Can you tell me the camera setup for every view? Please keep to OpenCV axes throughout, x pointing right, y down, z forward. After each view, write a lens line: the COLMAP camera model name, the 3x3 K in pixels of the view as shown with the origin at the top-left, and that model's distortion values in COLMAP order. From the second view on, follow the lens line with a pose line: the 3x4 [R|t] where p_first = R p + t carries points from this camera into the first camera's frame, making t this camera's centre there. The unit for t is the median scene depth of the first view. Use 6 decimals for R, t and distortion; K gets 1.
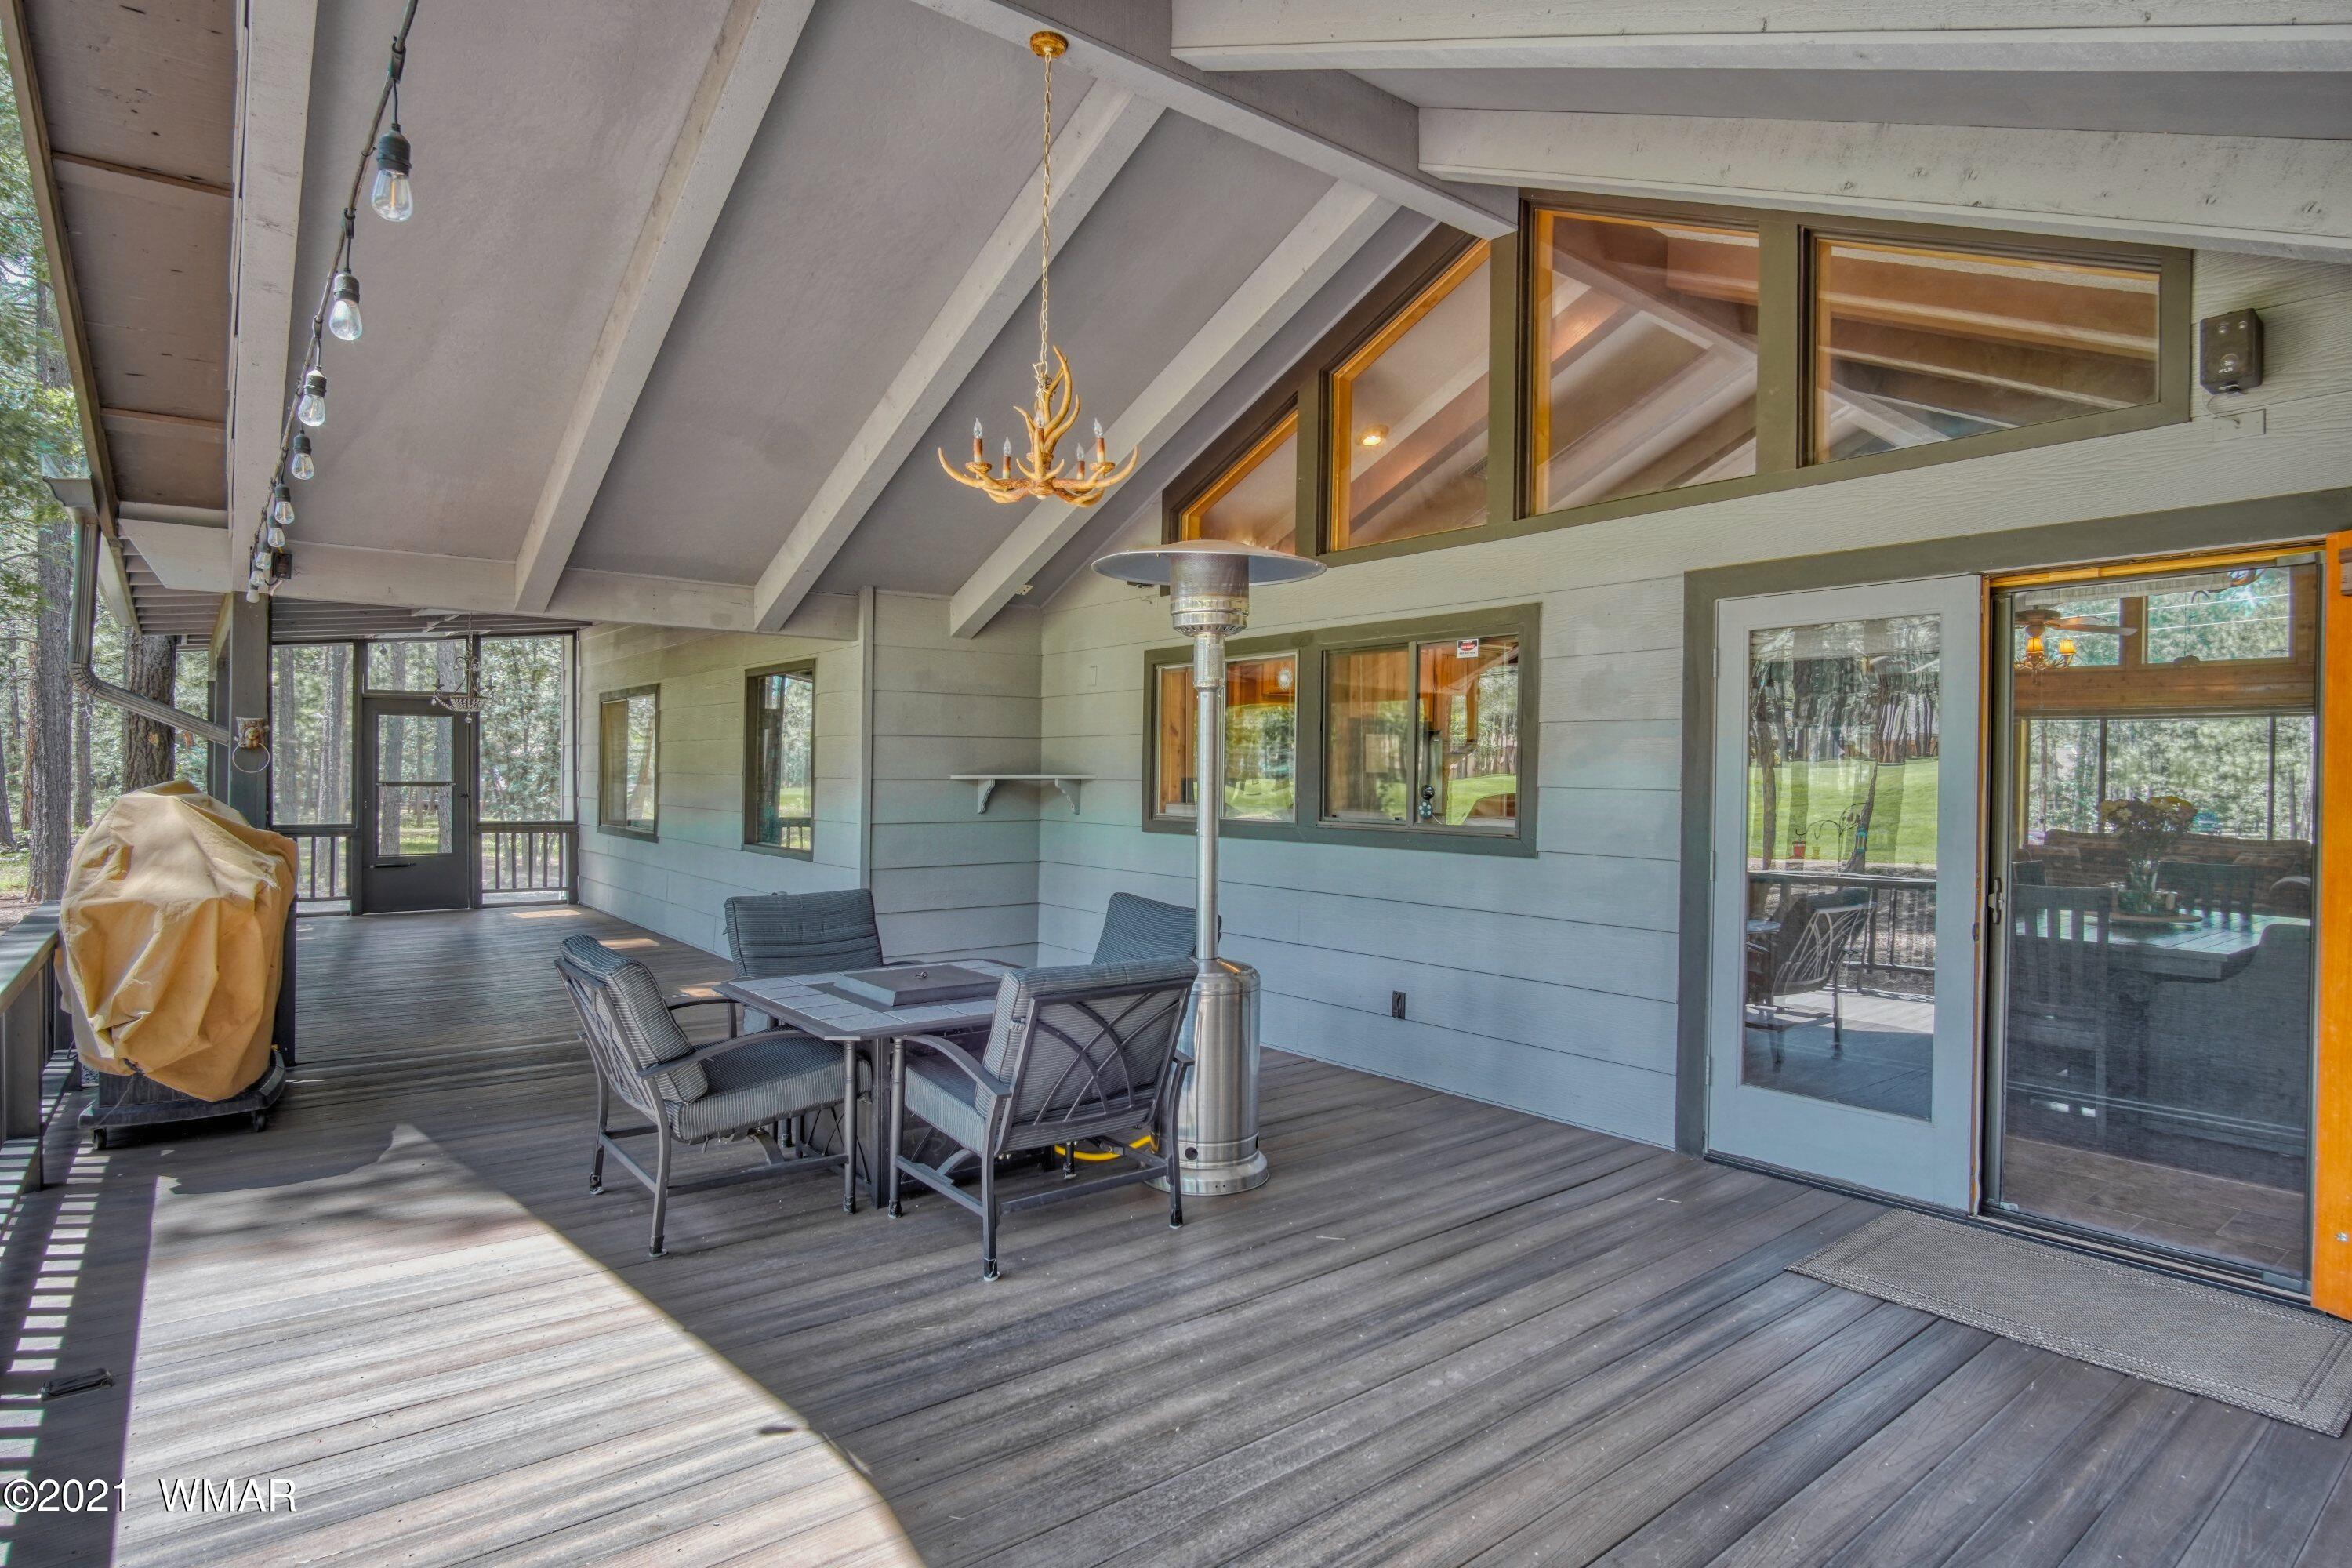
lens RADIAL K [[1227.8, 0, 1176.0], [0, 1227.8, 784.0], [0, 0, 1]] dist [-0.000761, -0.000024]
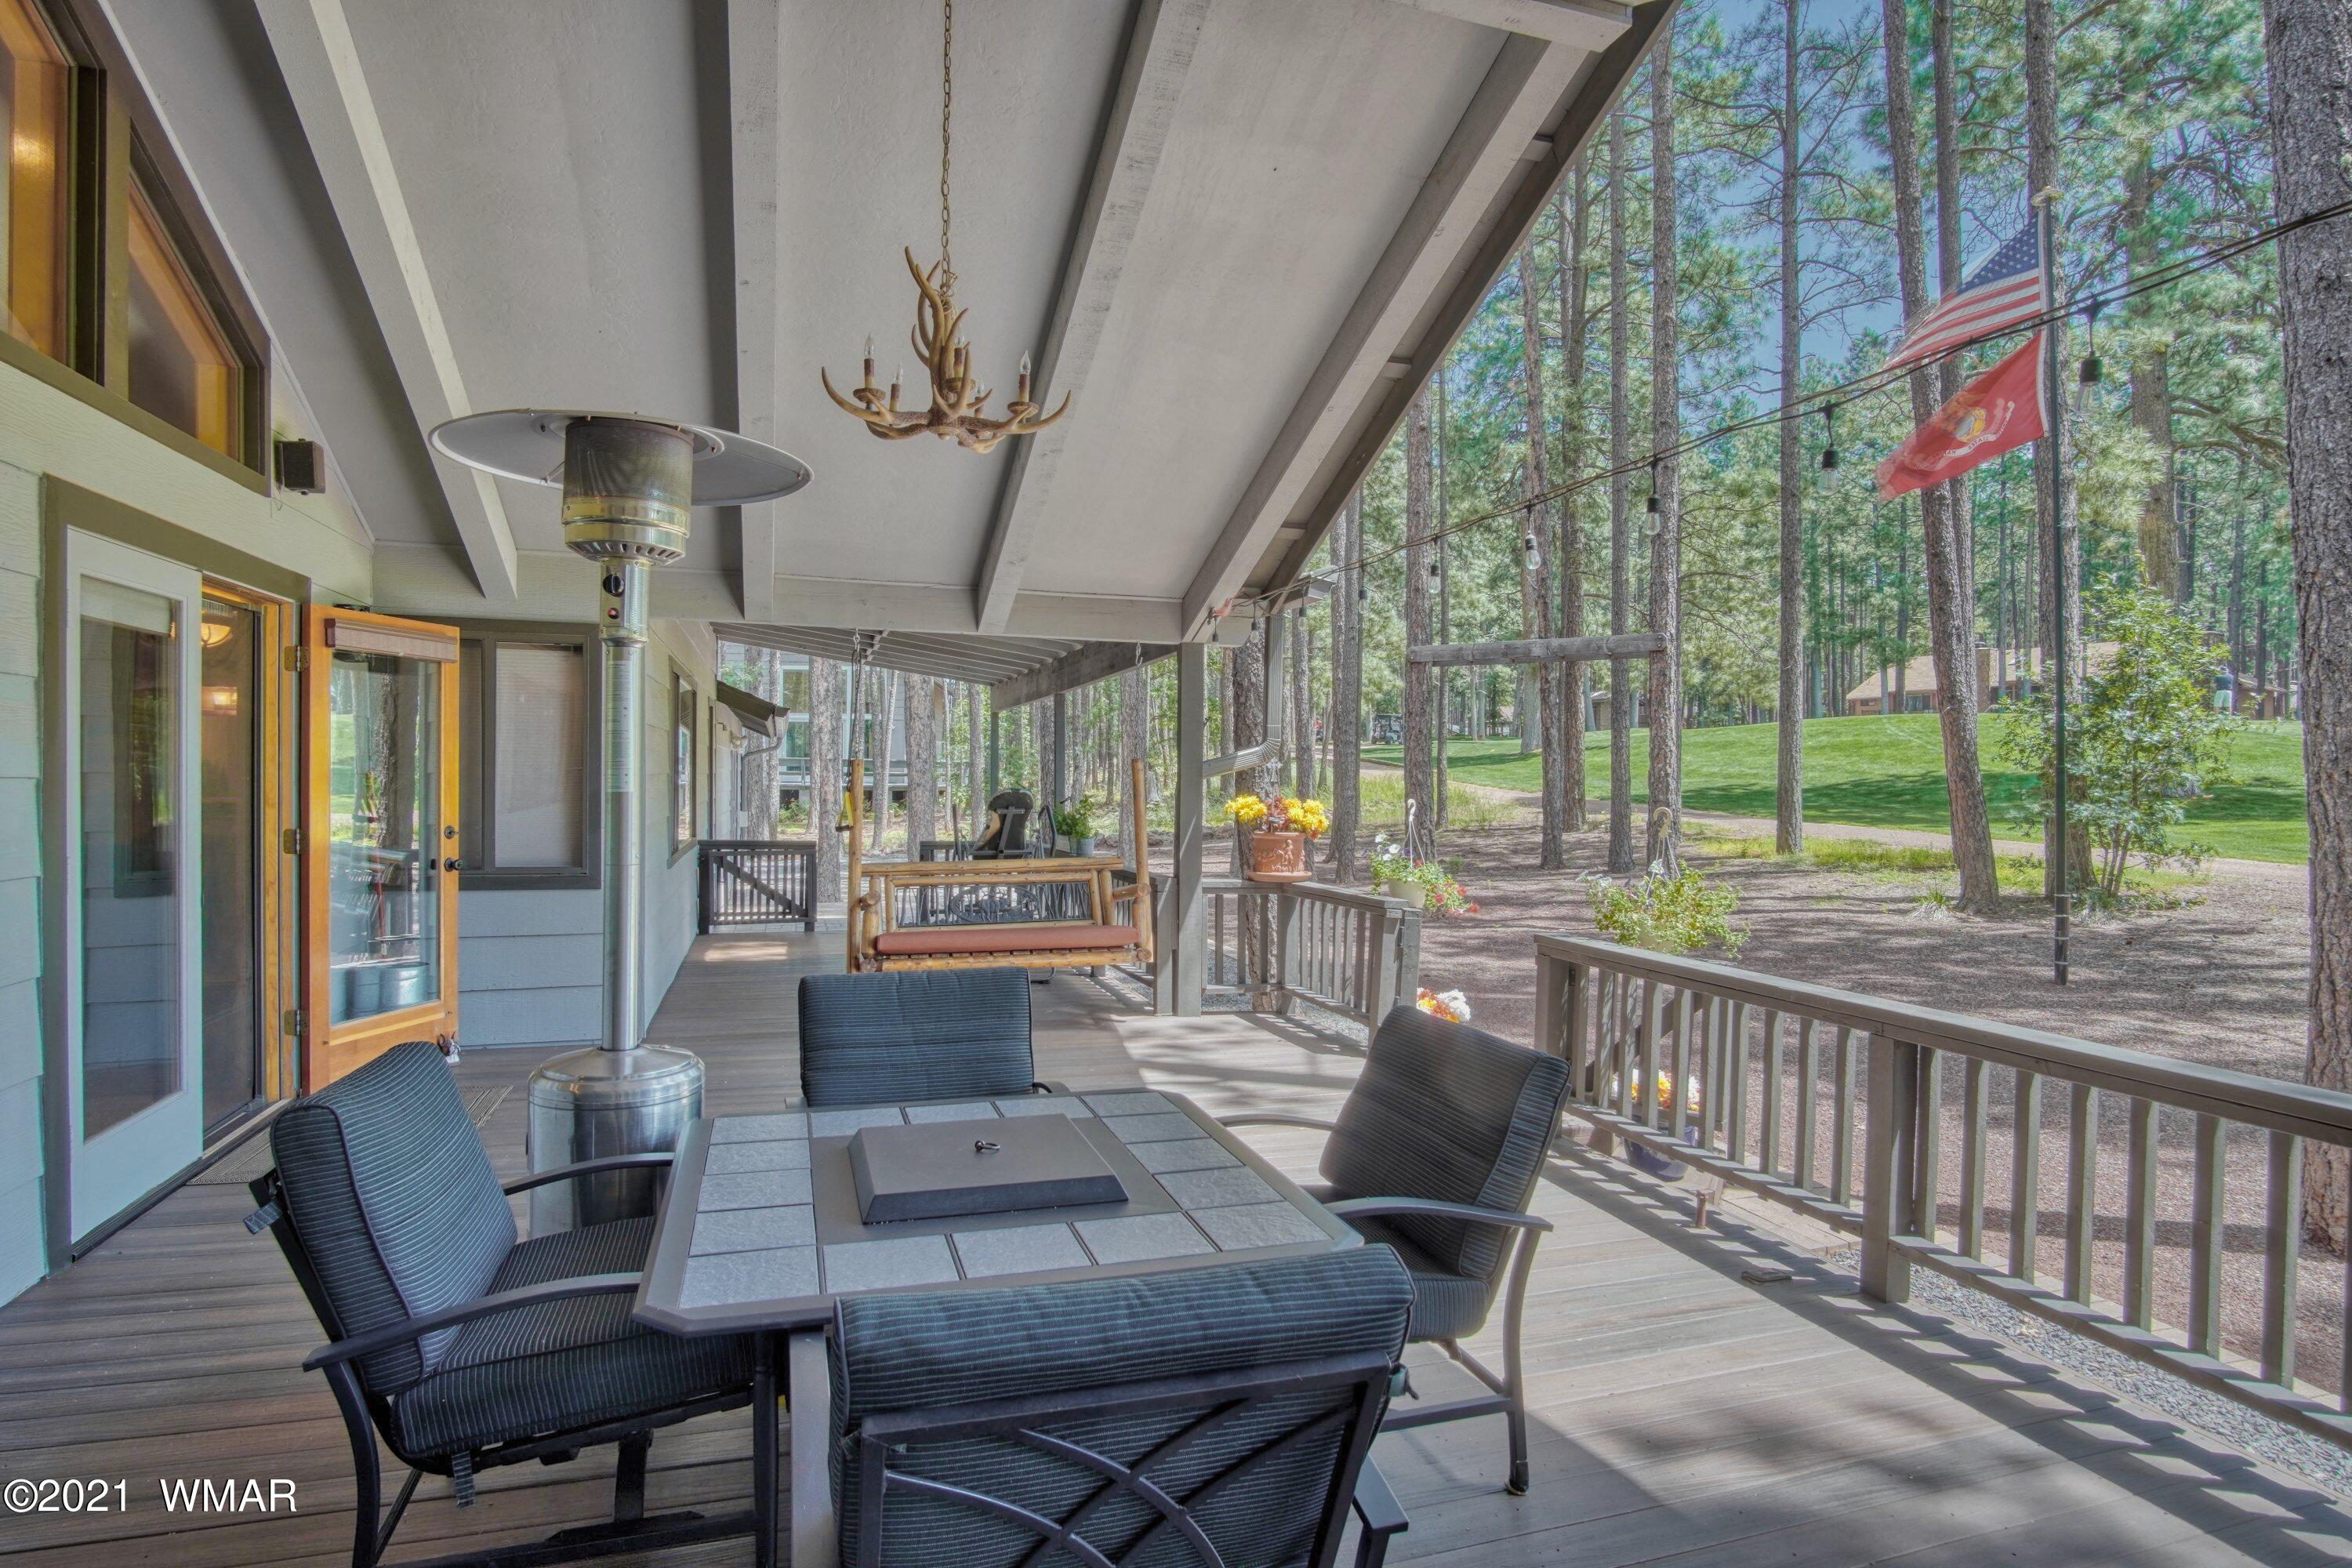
lens RADIAL K [[1262.1, 0, 1175.2], [0, 1262.1, 779.6], [0, 0, 1]] dist [-0.038082, 0.011129]
pose [[-0.934844, -0.007387, 0.354981, -0.438586], [0.000745, 0.999741, 0.022766, -0.007782], [-0.355057, 0.021547, -0.934596, 1.355482]]
